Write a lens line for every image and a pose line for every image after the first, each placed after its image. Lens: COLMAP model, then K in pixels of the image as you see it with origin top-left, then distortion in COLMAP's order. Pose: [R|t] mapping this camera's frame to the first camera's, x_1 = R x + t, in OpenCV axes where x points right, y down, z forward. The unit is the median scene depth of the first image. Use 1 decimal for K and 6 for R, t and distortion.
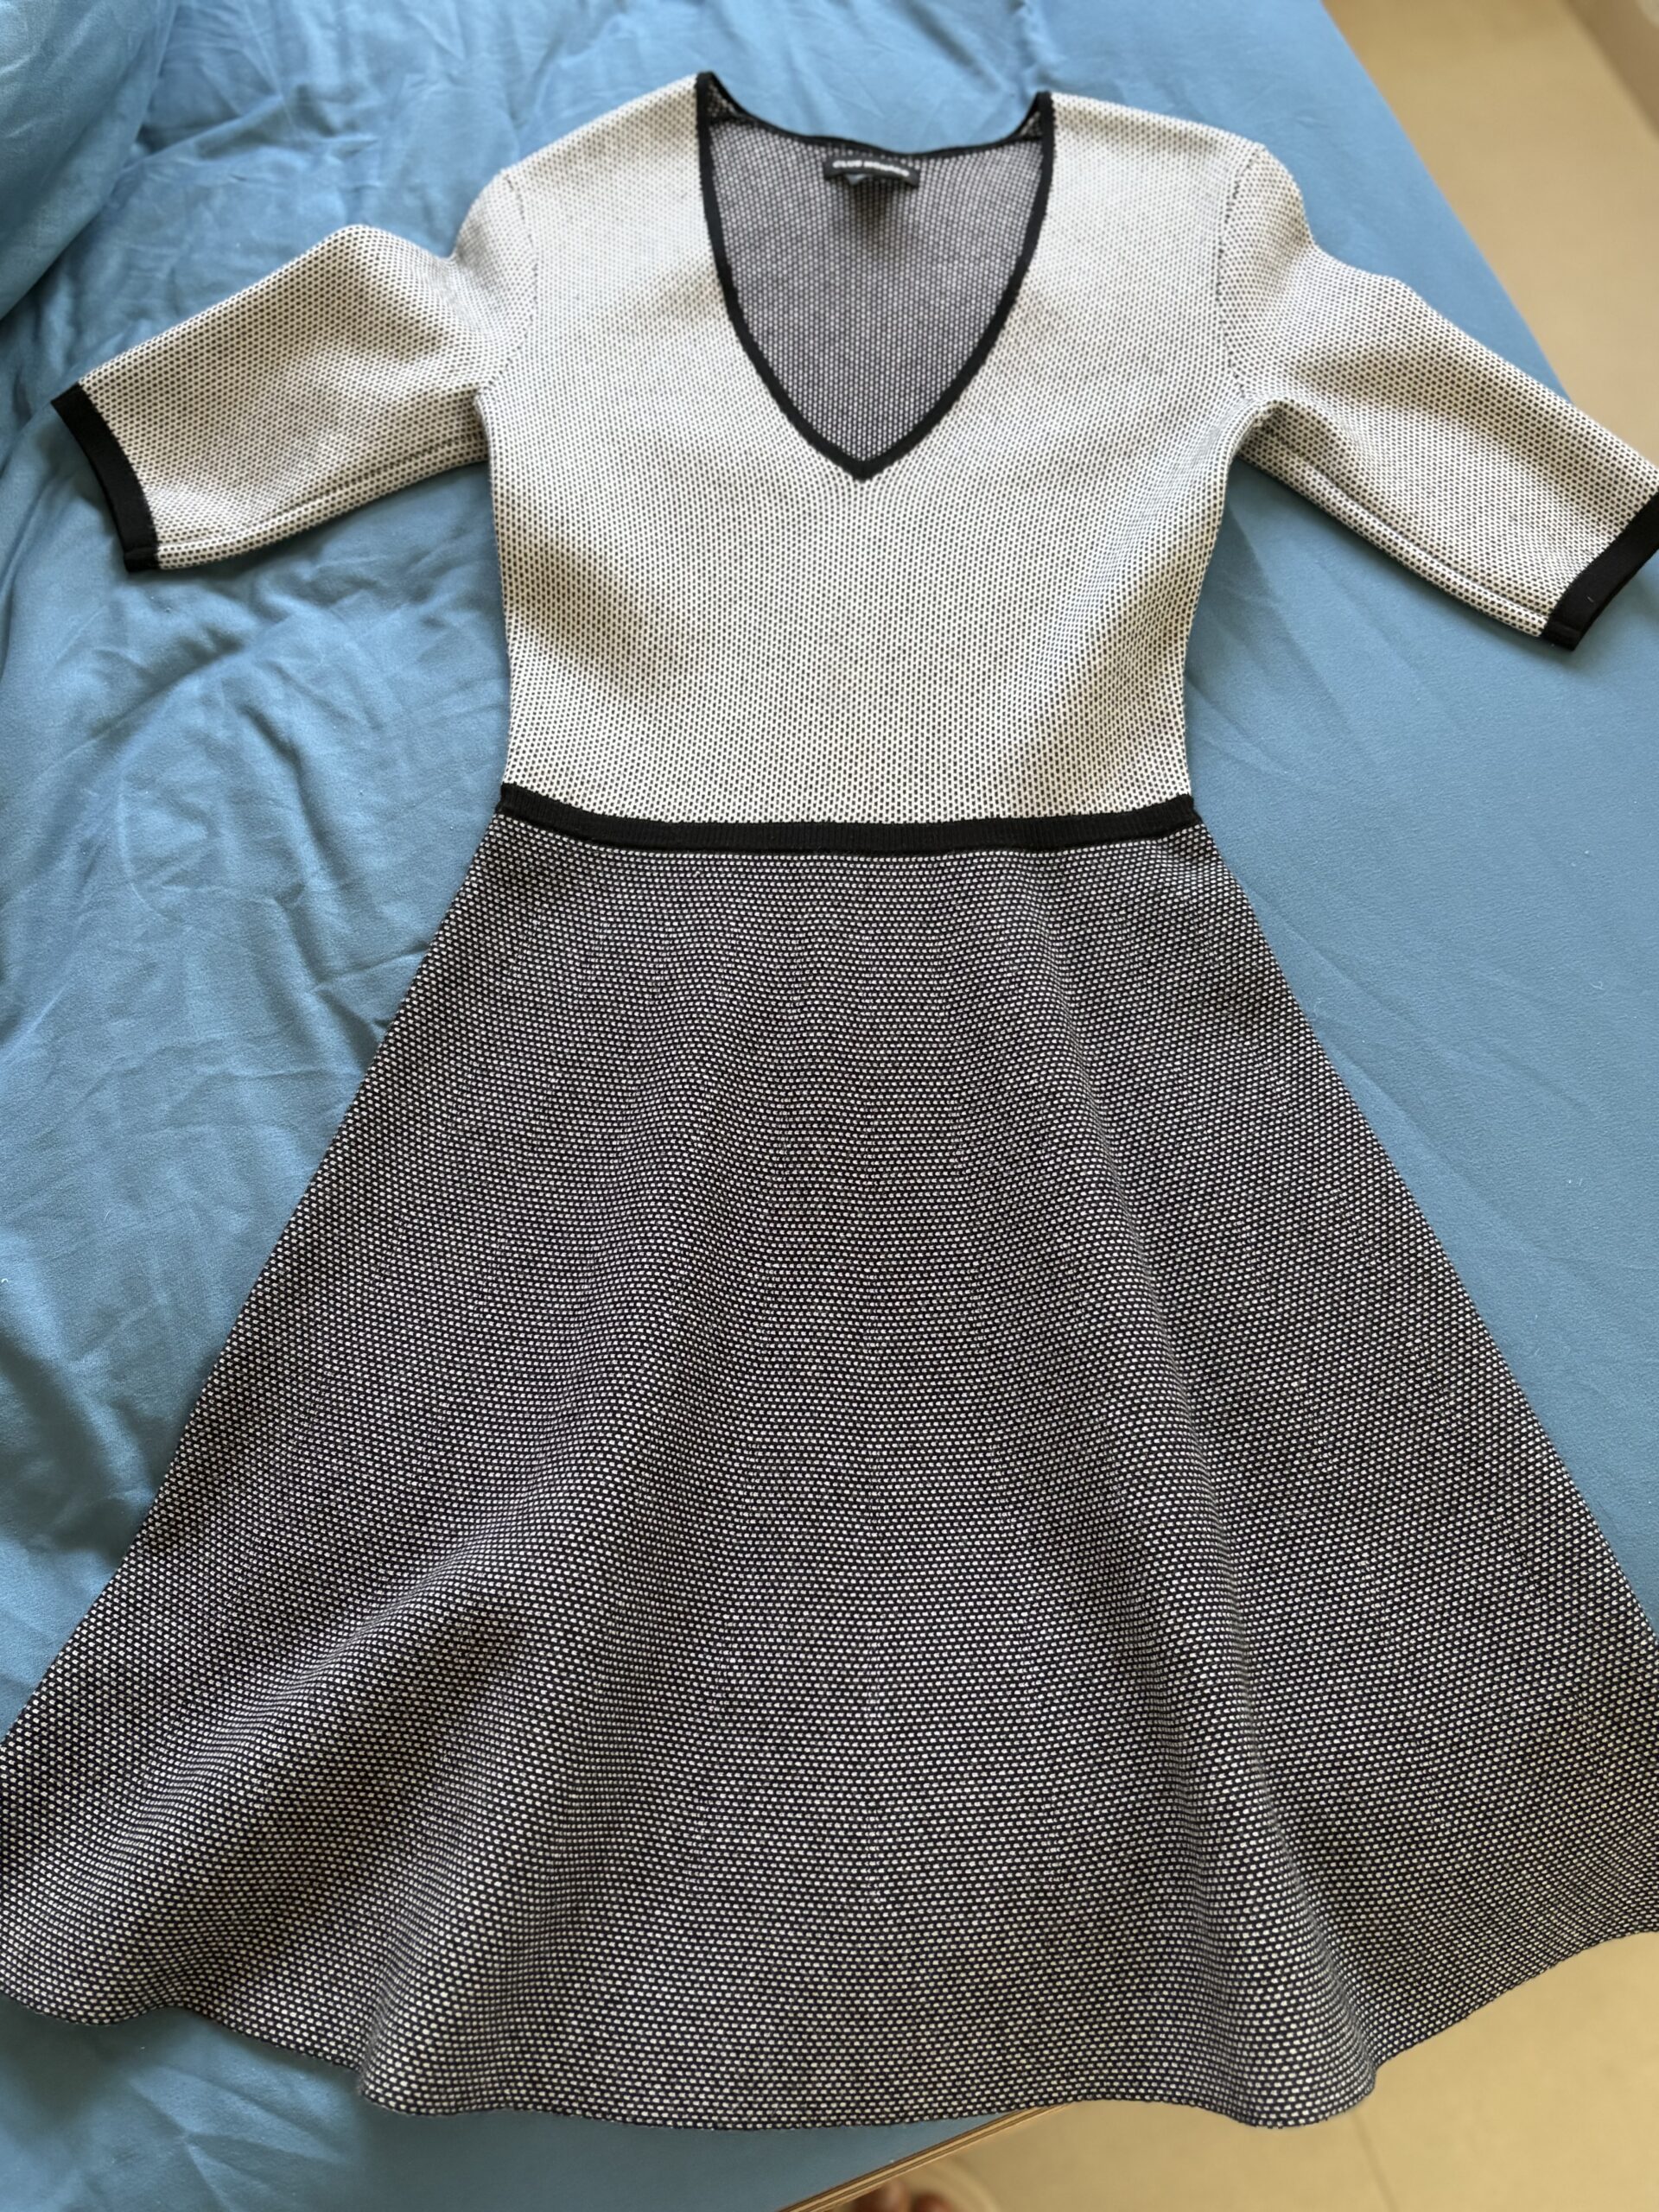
lens RADIAL K [[1896.9, 0, 829.5], [0, 1896.9, 1106.0], [0, 0, 1]] dist [-0.007318, -0.009426]
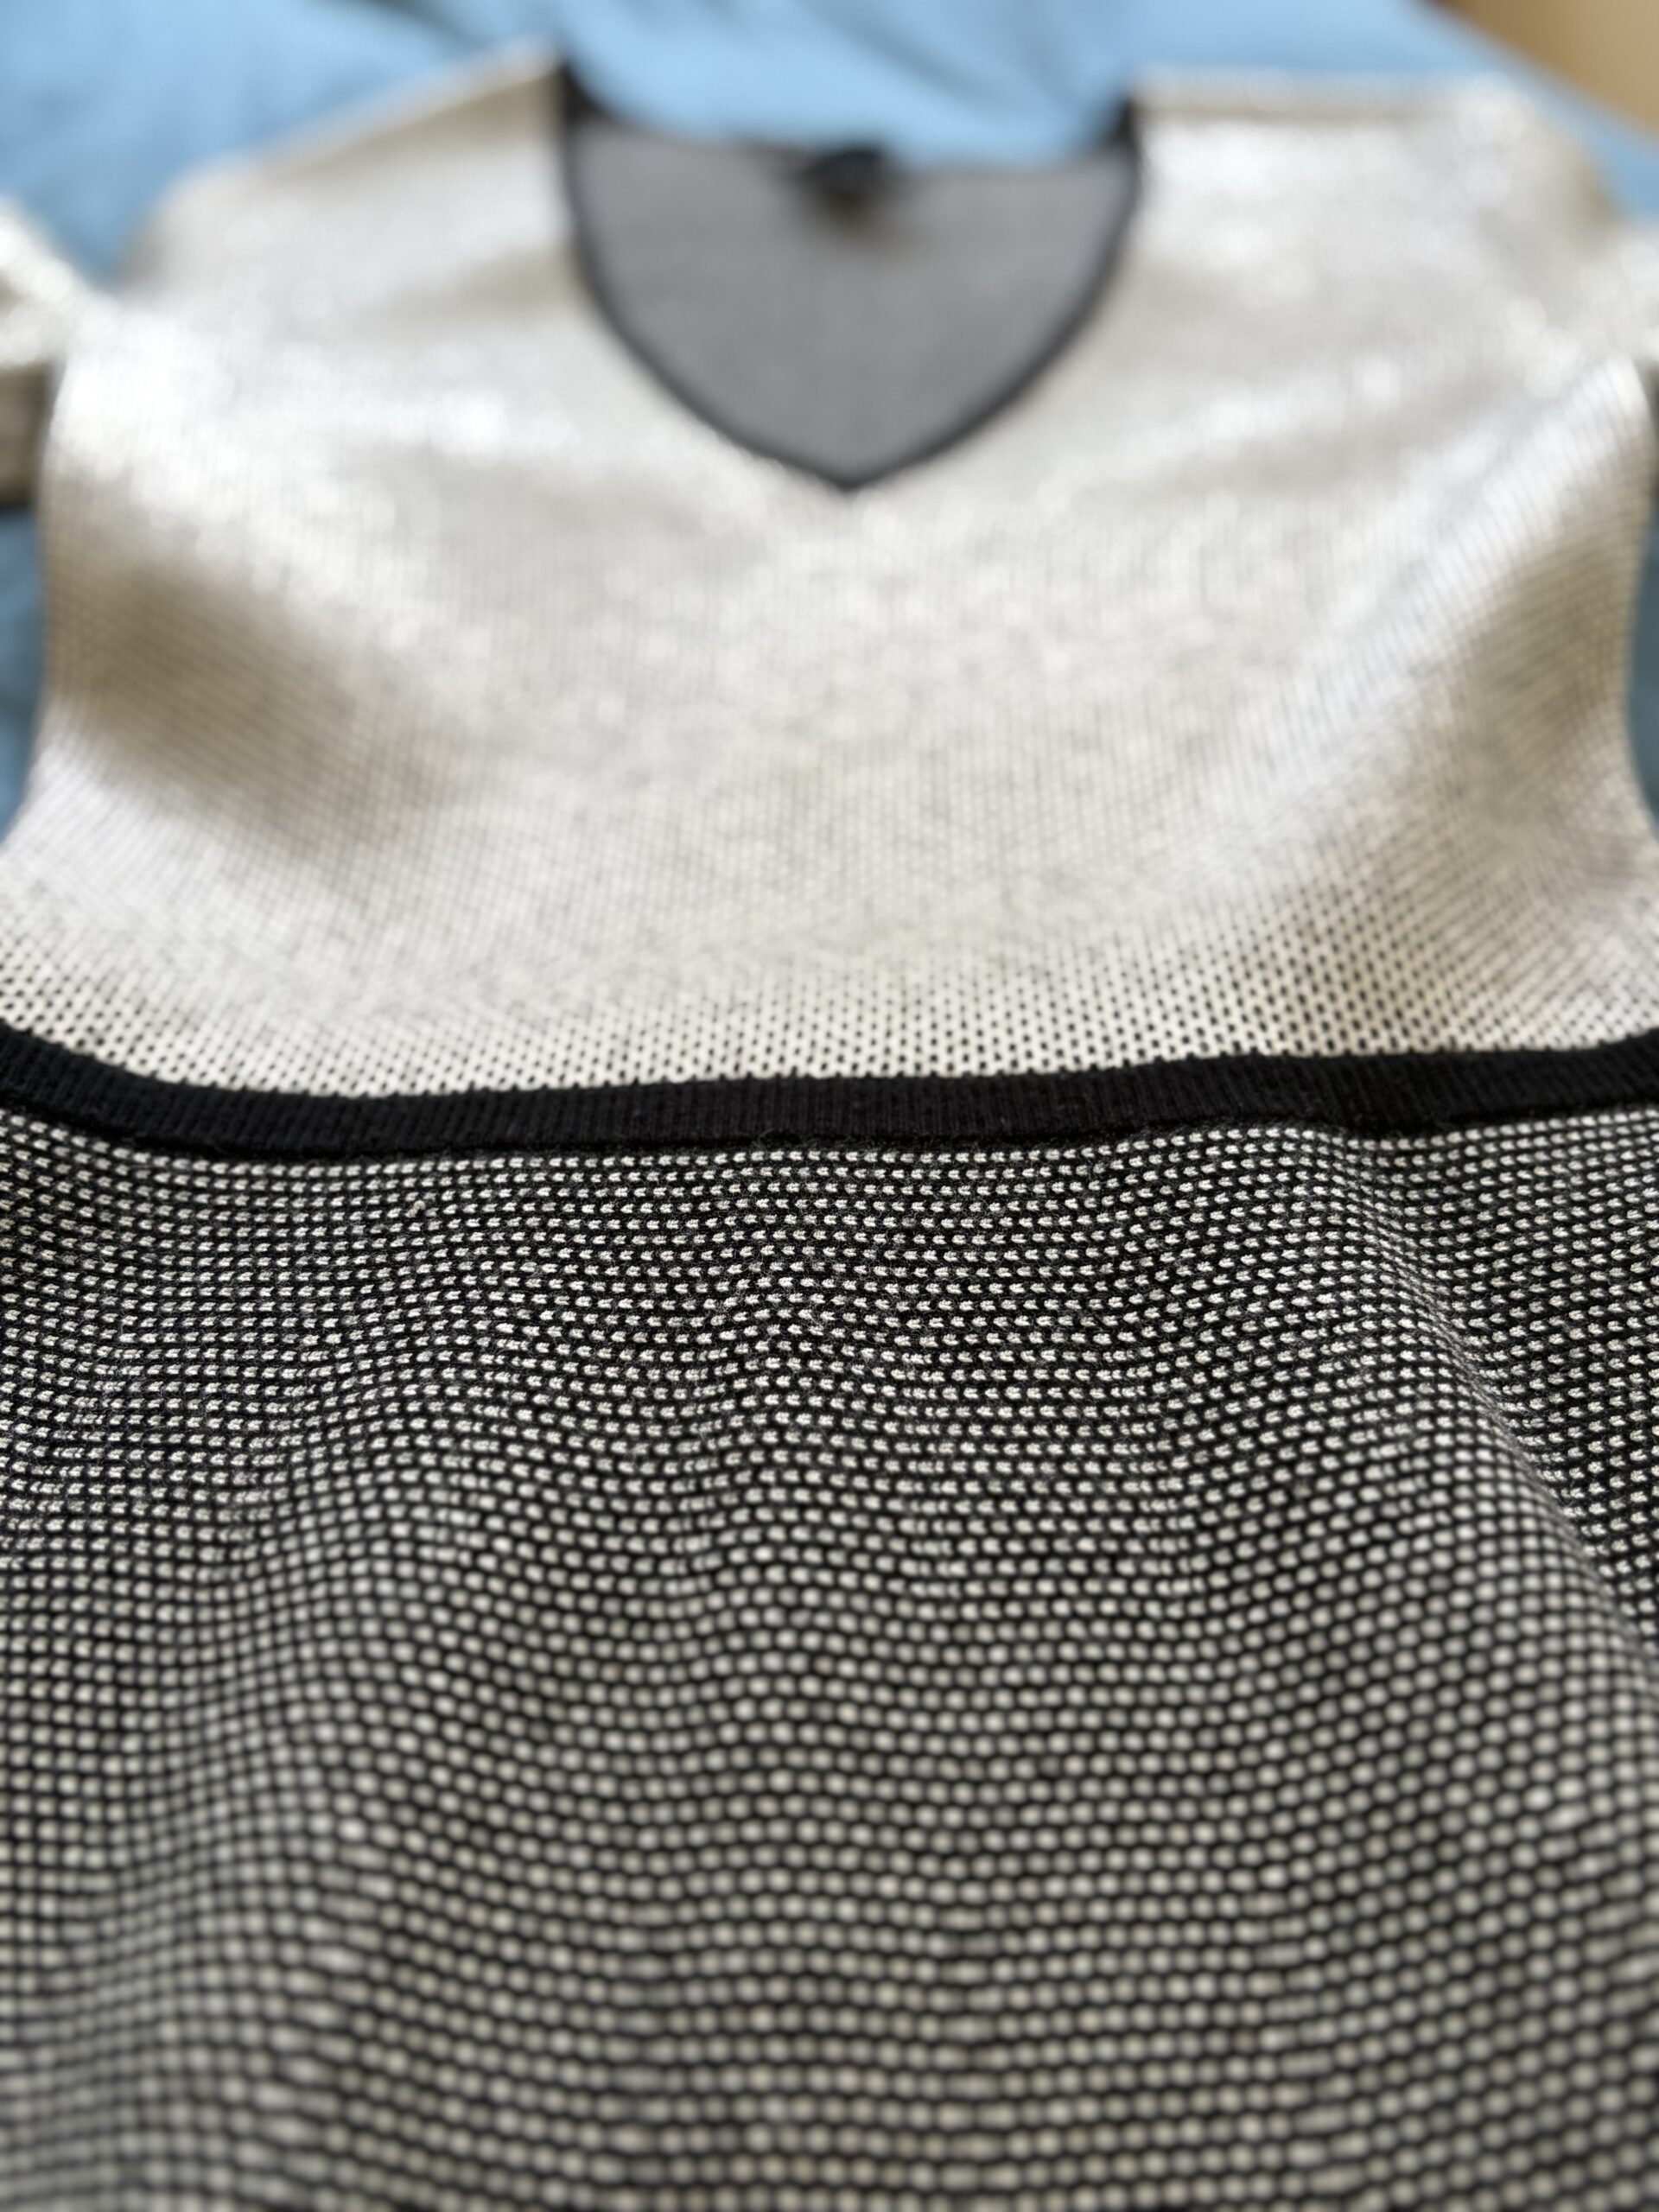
lens RADIAL K [[1859.8, 0, 829.5], [0, 1859.8, 1106.0], [0, 0, 1]] dist [0.141749, -0.563164]
pose [[0.999555, -0.018451, 0.023430, -0.001884], [0.025949, 0.925305, -0.378336, -0.007730], [-0.014700, 0.378775, 0.925372, 0.660299]]
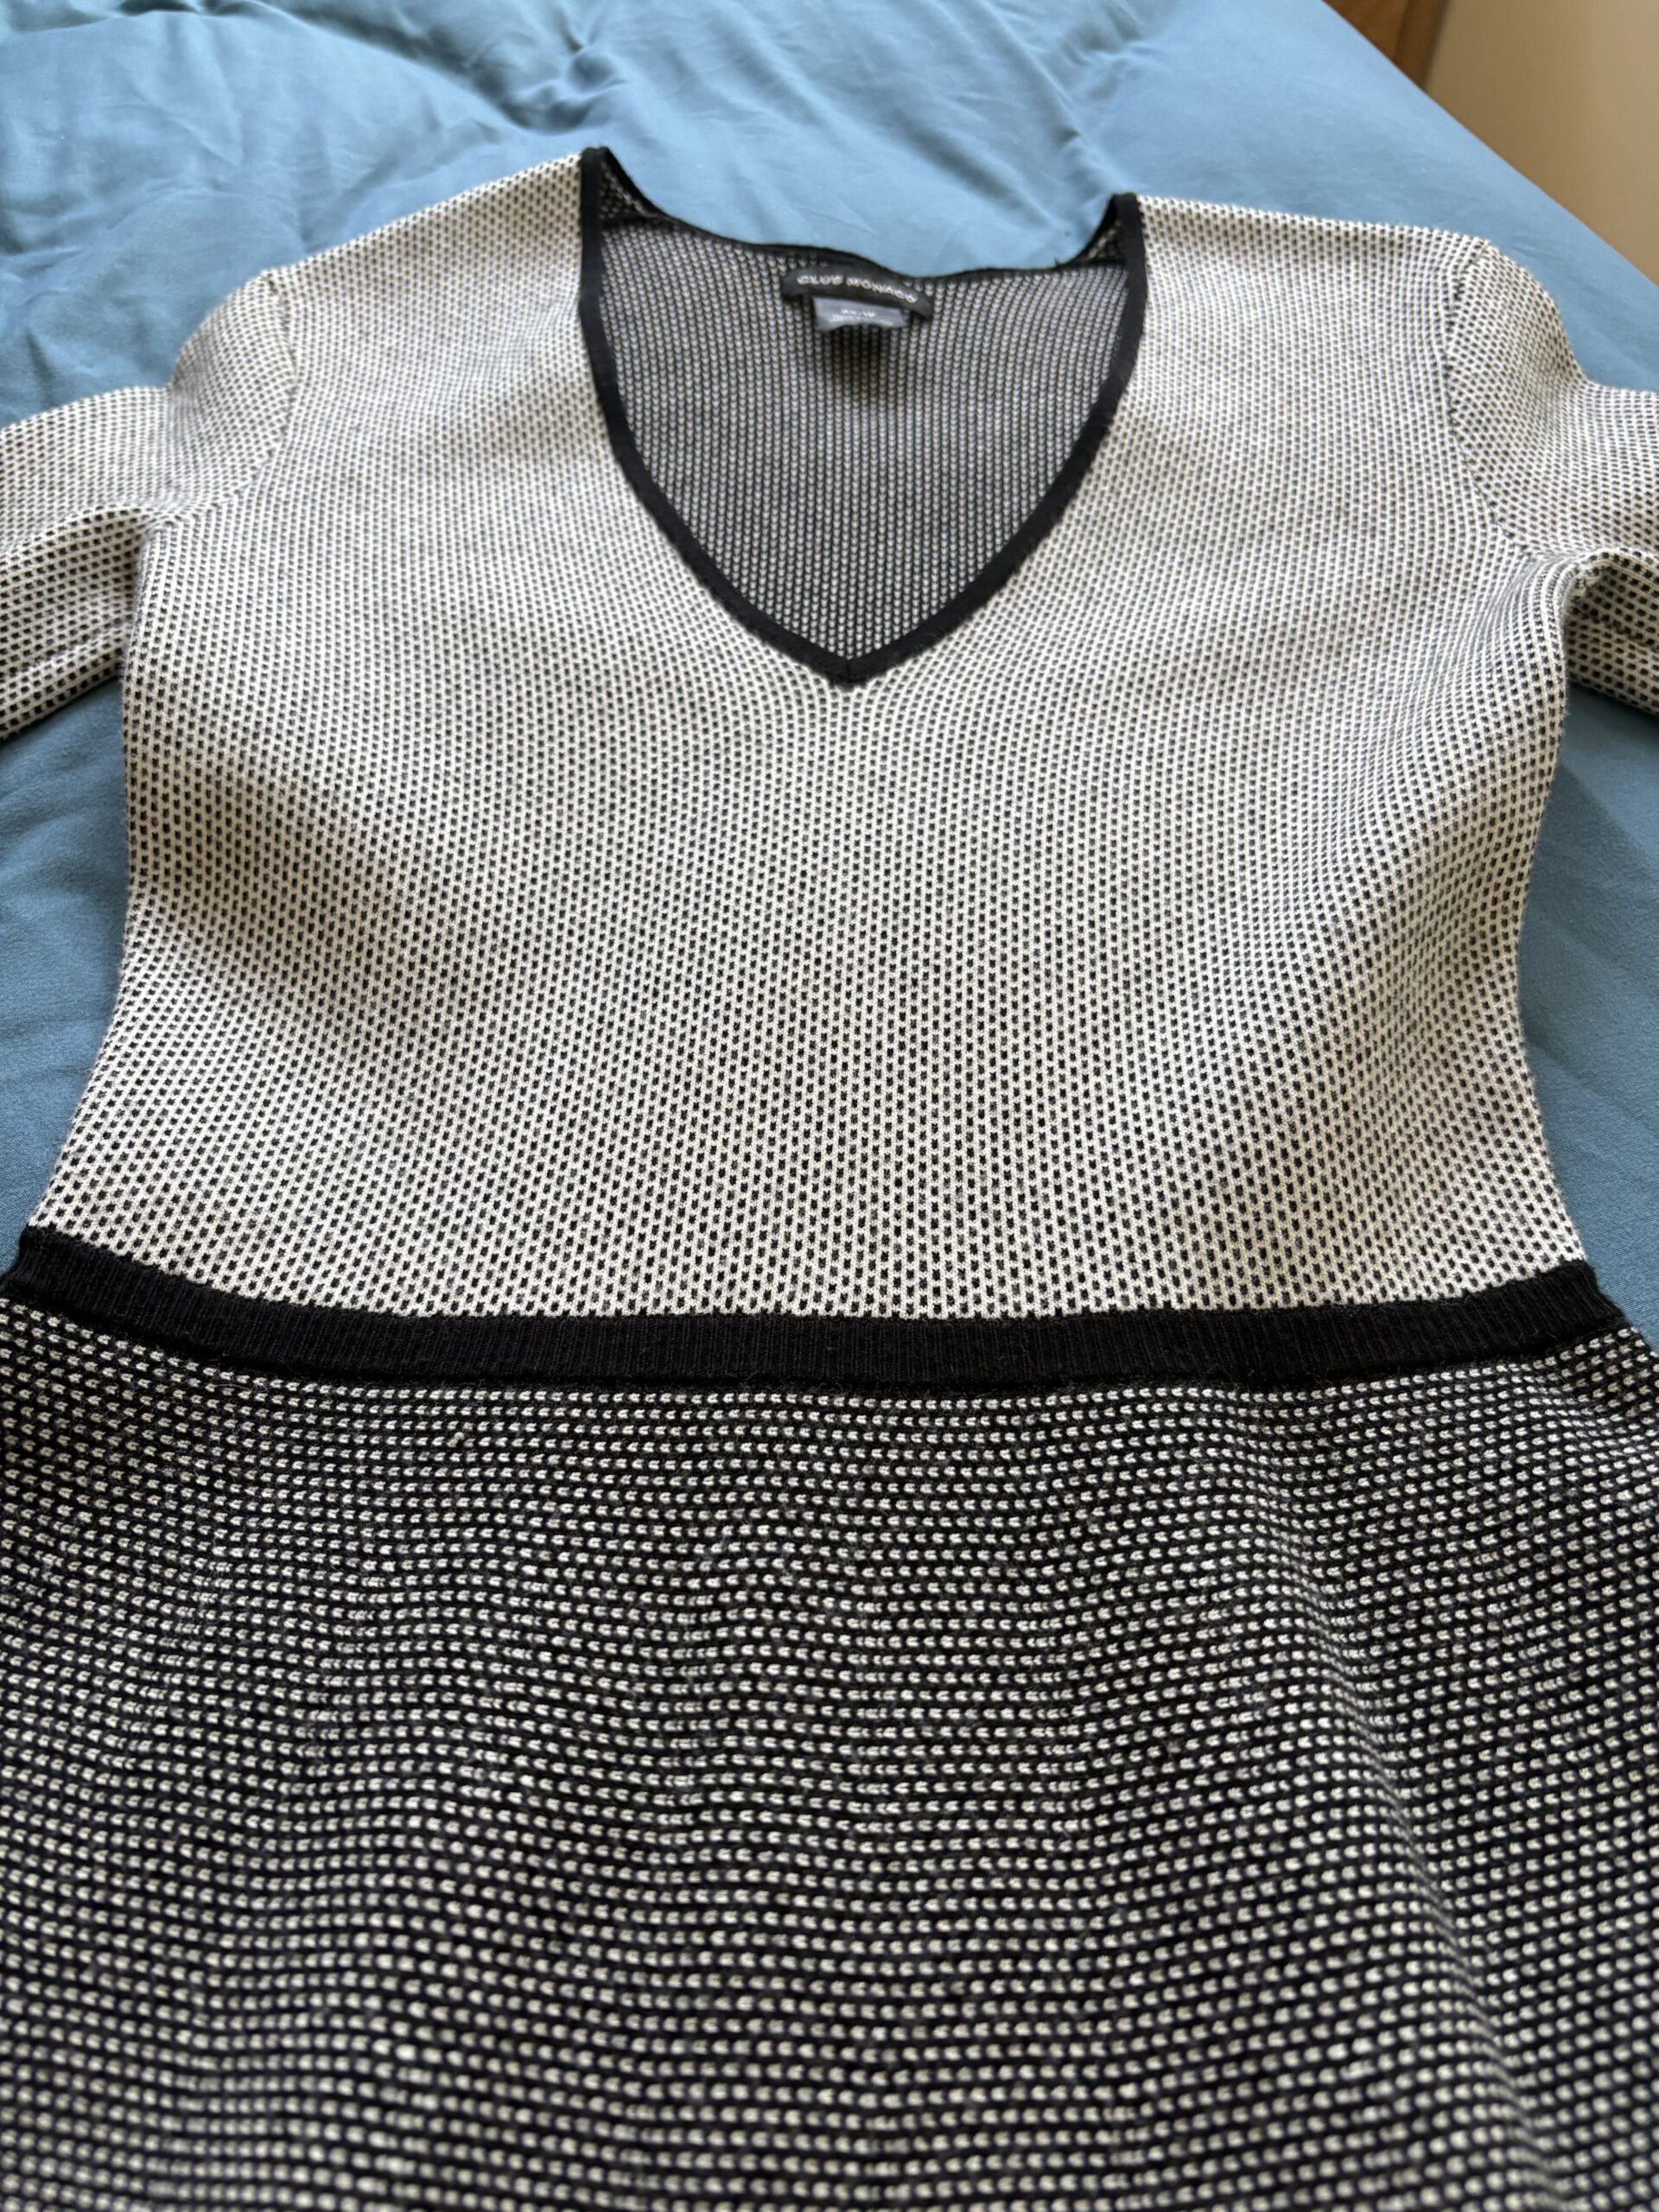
lens RADIAL K [[1719.9, 0, 829.5], [0, 1719.9, 1106.0], [0, 0, 1]] dist [0.001249, -0.022787]
pose [[0.999673, 0.009452, 0.023750, 0.002014], [-0.002635, 0.962279, -0.272053, -0.089083], [-0.025425, 0.271901, 0.961989, 0.602466]]
